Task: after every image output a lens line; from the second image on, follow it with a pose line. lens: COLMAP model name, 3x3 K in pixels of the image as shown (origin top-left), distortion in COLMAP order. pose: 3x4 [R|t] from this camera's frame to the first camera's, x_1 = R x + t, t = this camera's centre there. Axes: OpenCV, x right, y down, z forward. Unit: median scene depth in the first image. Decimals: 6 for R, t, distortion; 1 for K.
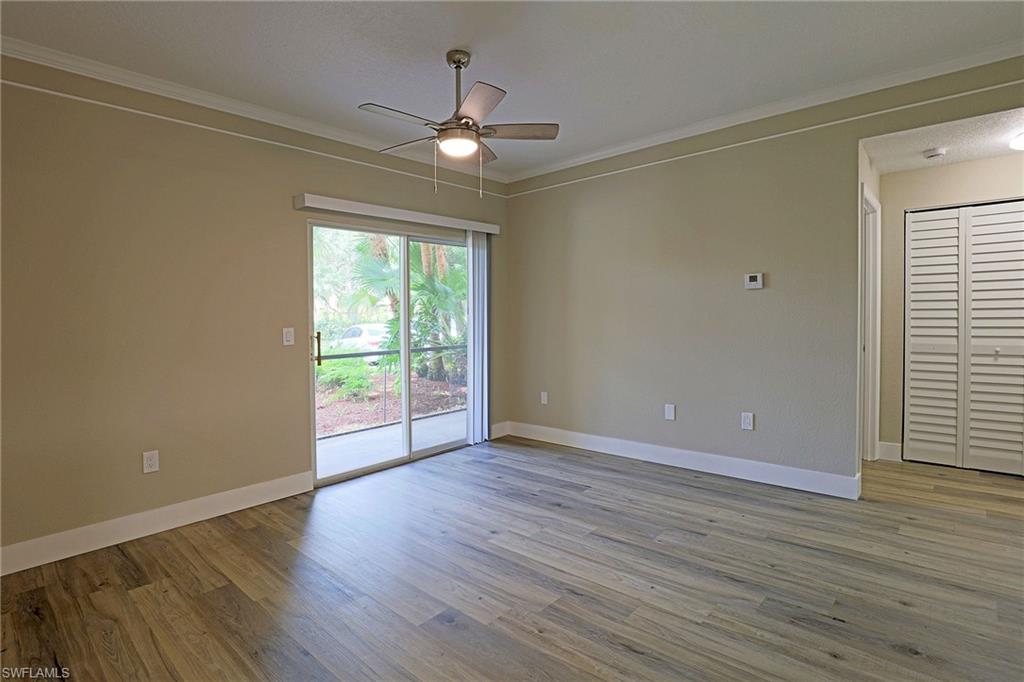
lens RADIAL K [[515.8, 0, 527.1], [0, 515.8, 345.1], [0, 0, 1]] dist [-0.003619, -0.000755]
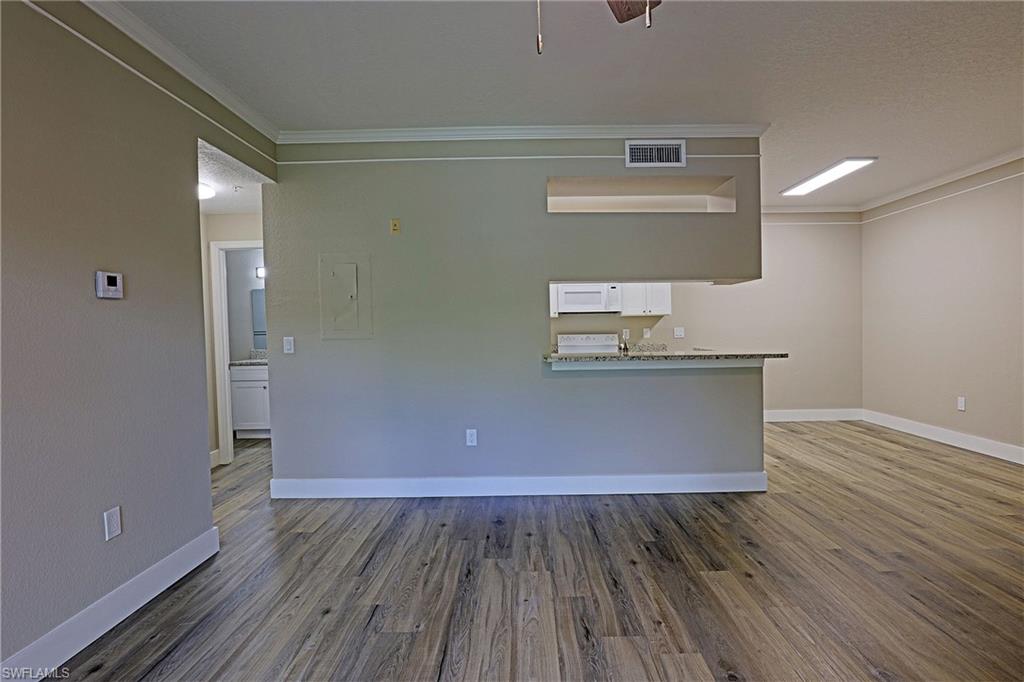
lens RADIAL K [[515.8, 0, 527.1], [0, 515.8, 345.1], [0, 0, 1]] dist [-0.003619, -0.000755]
pose [[-0.668616, 0.003751, 0.743598, -0.472816], [0.066687, 0.996260, 0.054937, -0.078932], [-0.740612, 0.086320, -0.666366, 1.498755]]
